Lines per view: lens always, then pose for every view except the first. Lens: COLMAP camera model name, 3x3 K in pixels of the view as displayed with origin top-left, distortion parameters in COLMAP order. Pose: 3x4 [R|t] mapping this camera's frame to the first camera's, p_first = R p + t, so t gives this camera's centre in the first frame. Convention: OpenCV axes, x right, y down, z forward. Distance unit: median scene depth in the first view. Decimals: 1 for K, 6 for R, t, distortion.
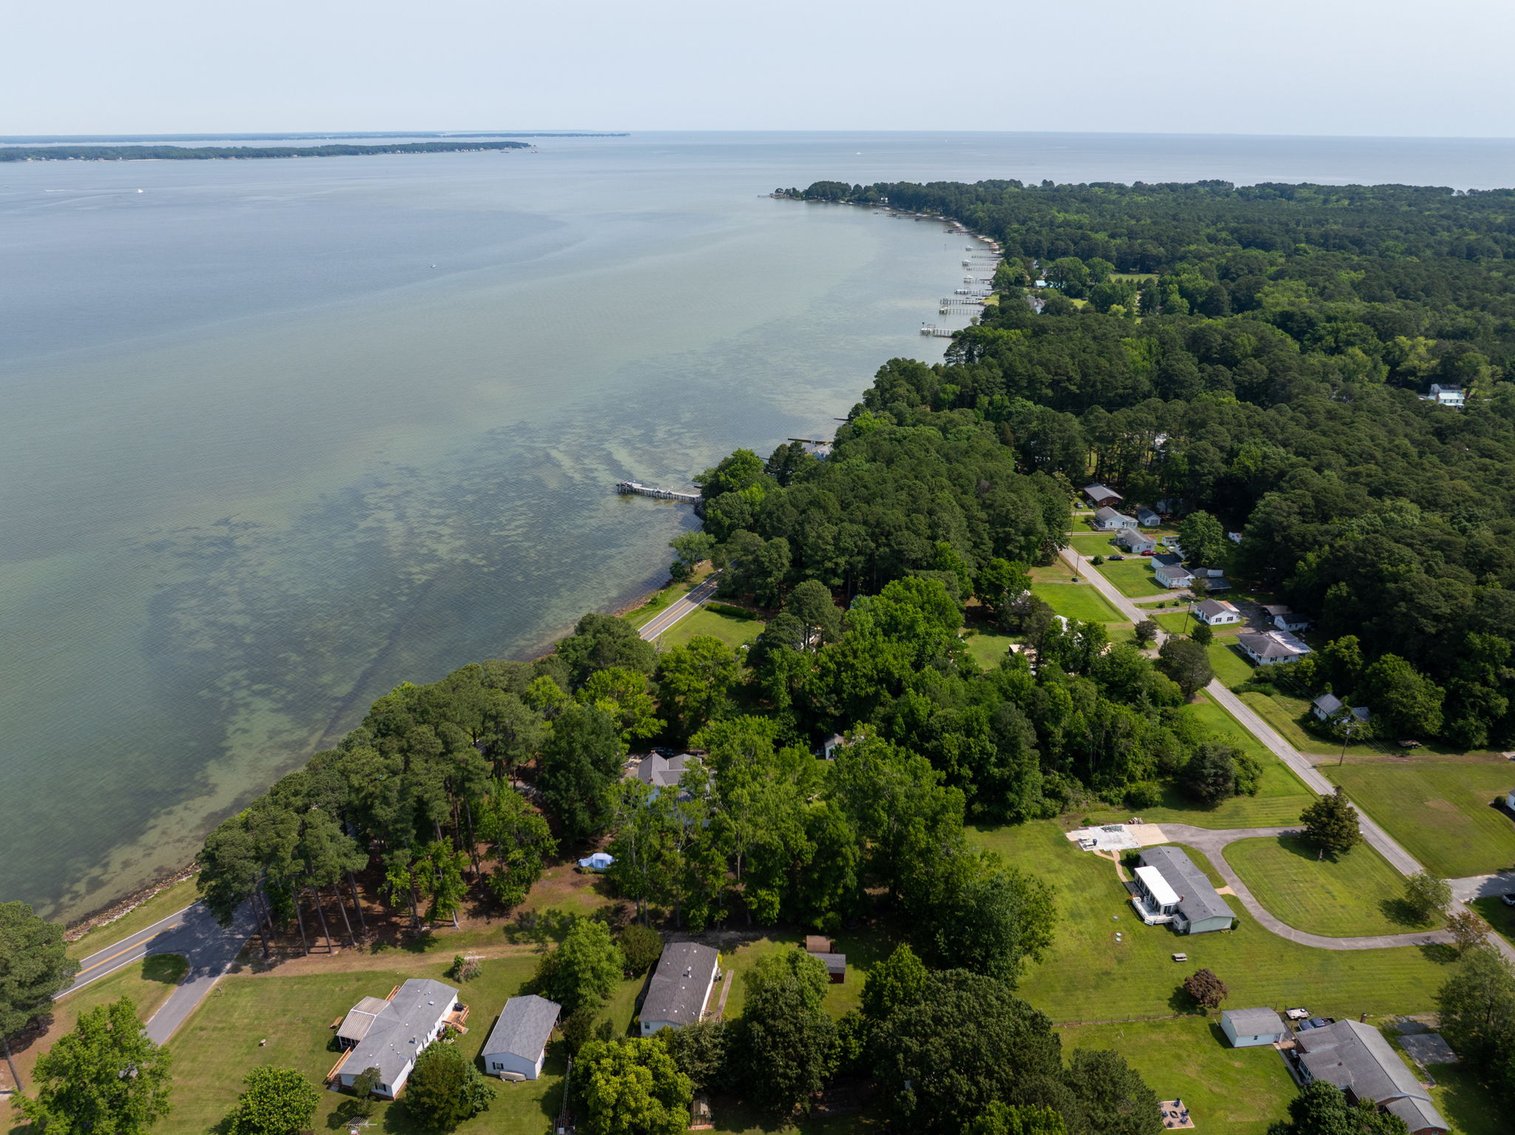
lens RADIAL K [[1088.5, 0, 754.9], [0, 1088.5, 565.3], [0, 0, 1]] dist [-0.036950, -0.001413]
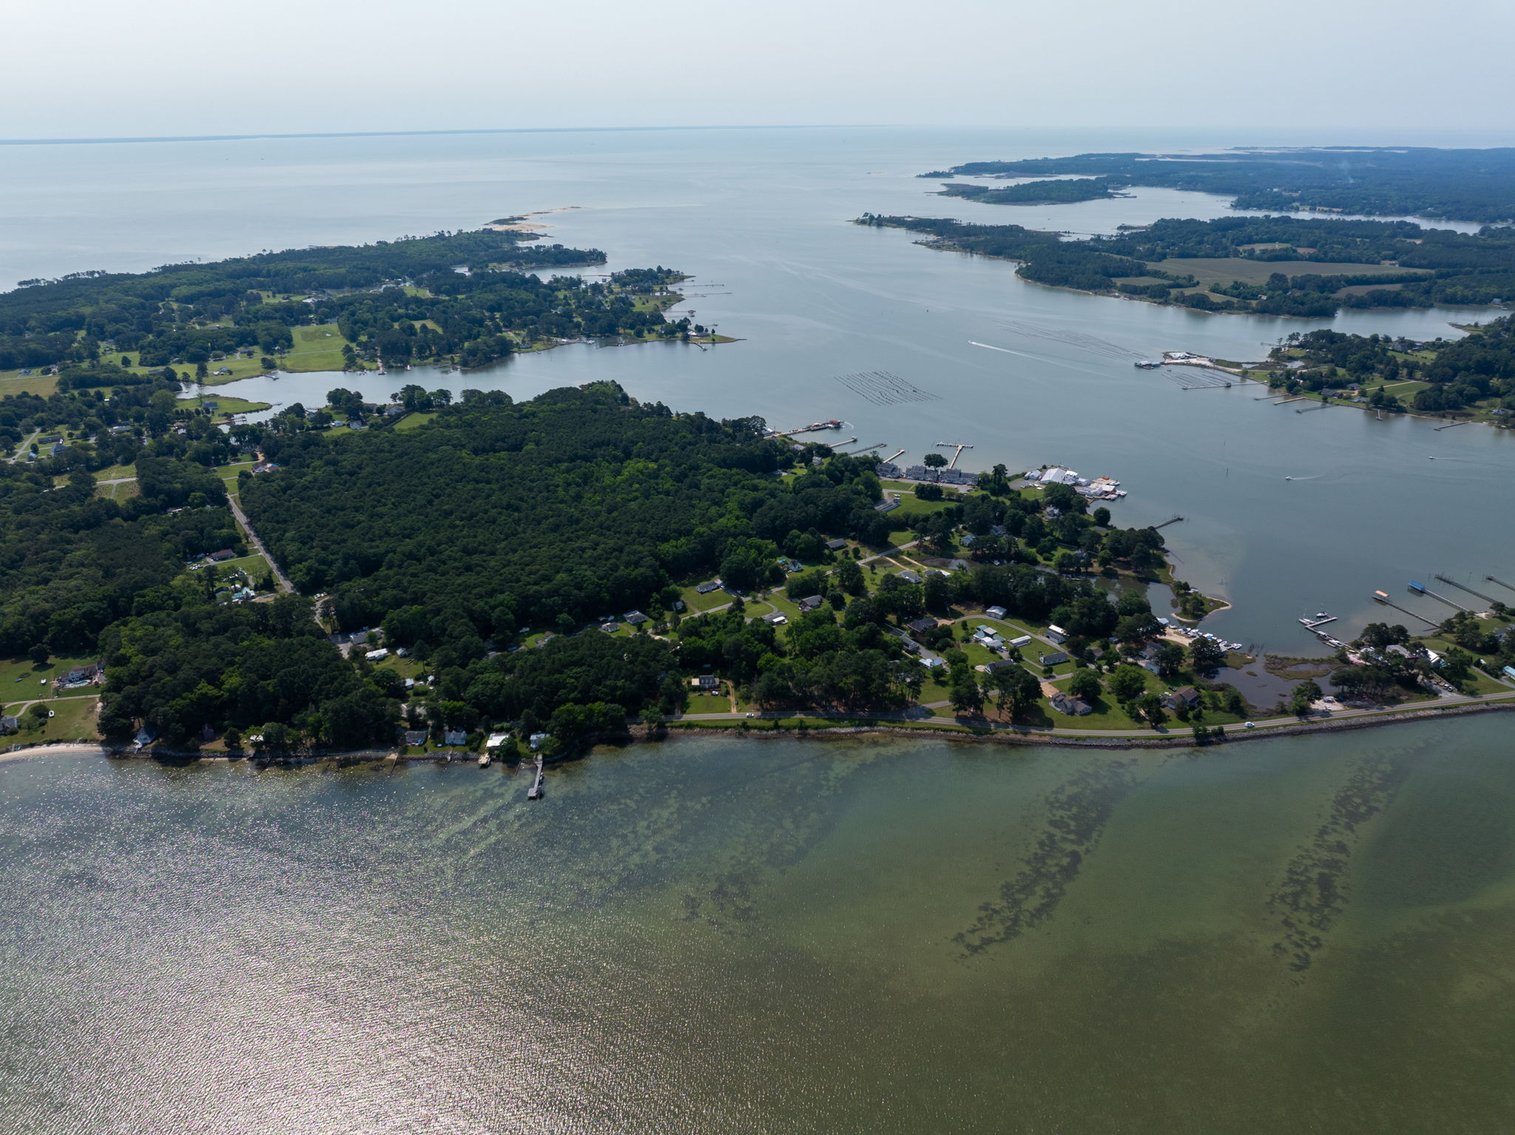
lens RADIAL K [[1064.4, 0, 756.3], [0, 1064.4, 558.9], [0, 0, 1]] dist [-0.036457, -0.001152]
pose [[-0.492872, -0.331193, 0.804604, -1.942084], [0.335914, 0.780605, 0.527084, -1.439627], [-0.802645, 0.530063, -0.273486, 1.374361]]
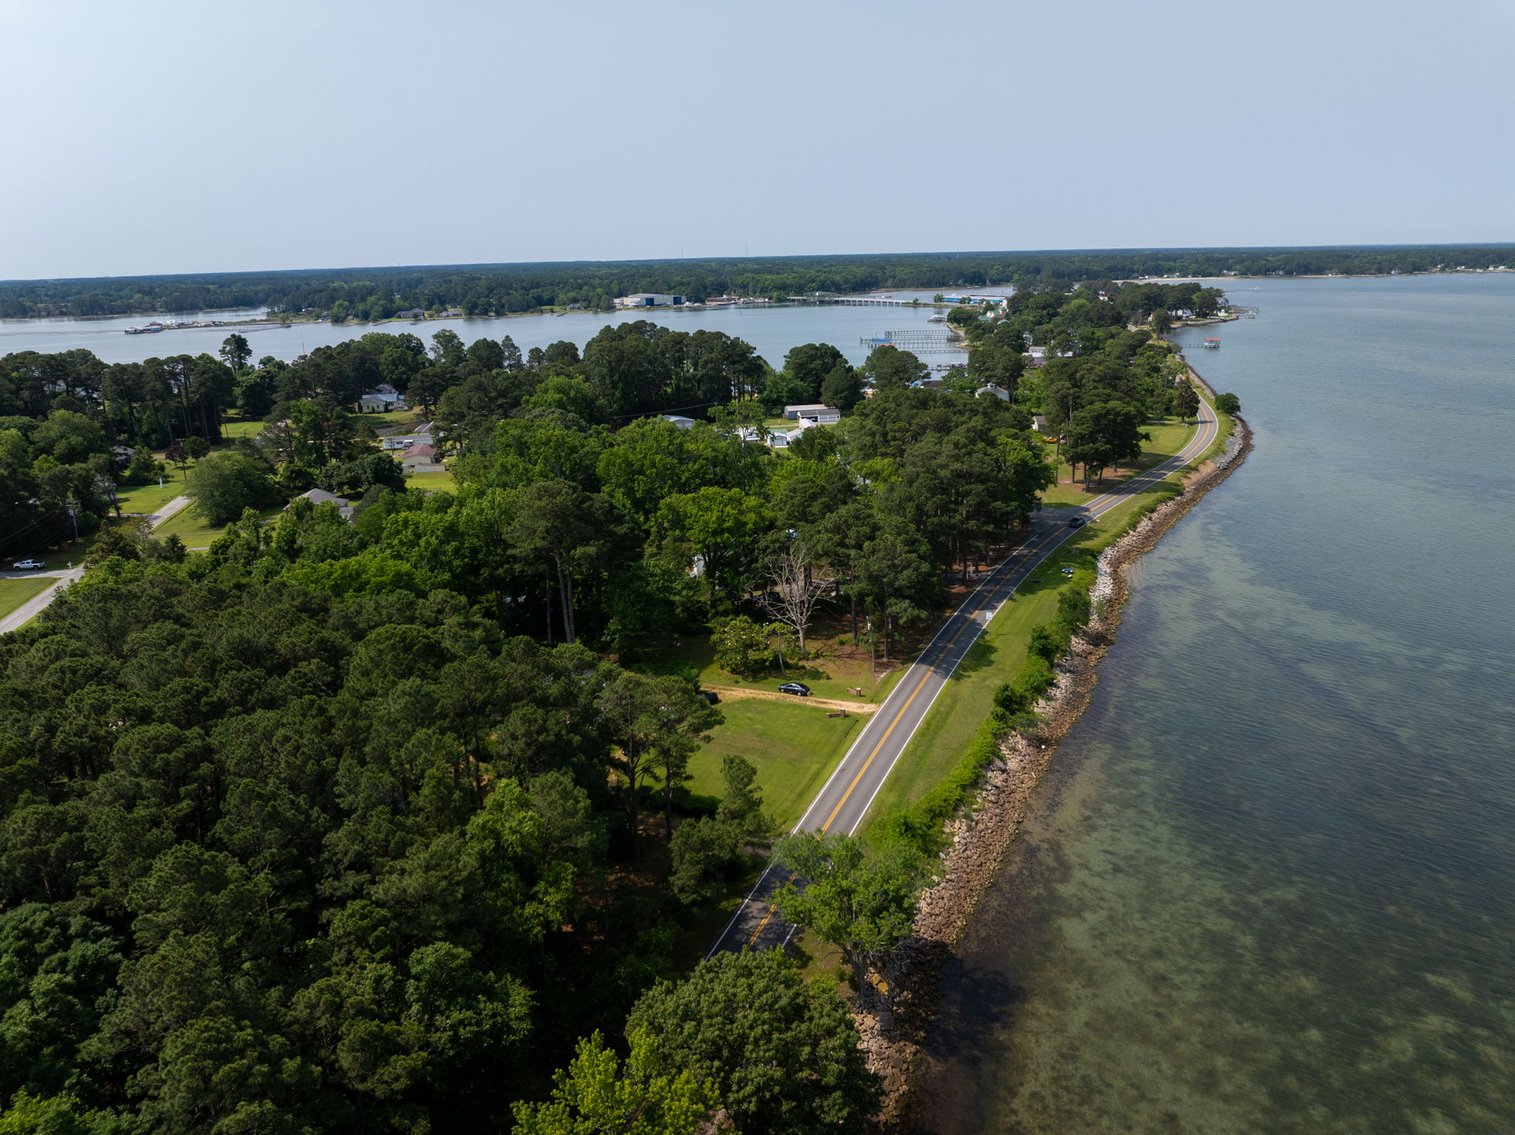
lens RADIAL K [[1064.4, 0, 756.3], [0, 1064.4, 558.9], [0, 0, 1]] dist [-0.036457, -0.001152]
pose [[-0.997075, 0.043655, -0.062733, -0.022578], [-0.004414, 0.786553, 0.617507, -0.279339], [0.076300, 0.615978, -0.784060, 1.280146]]
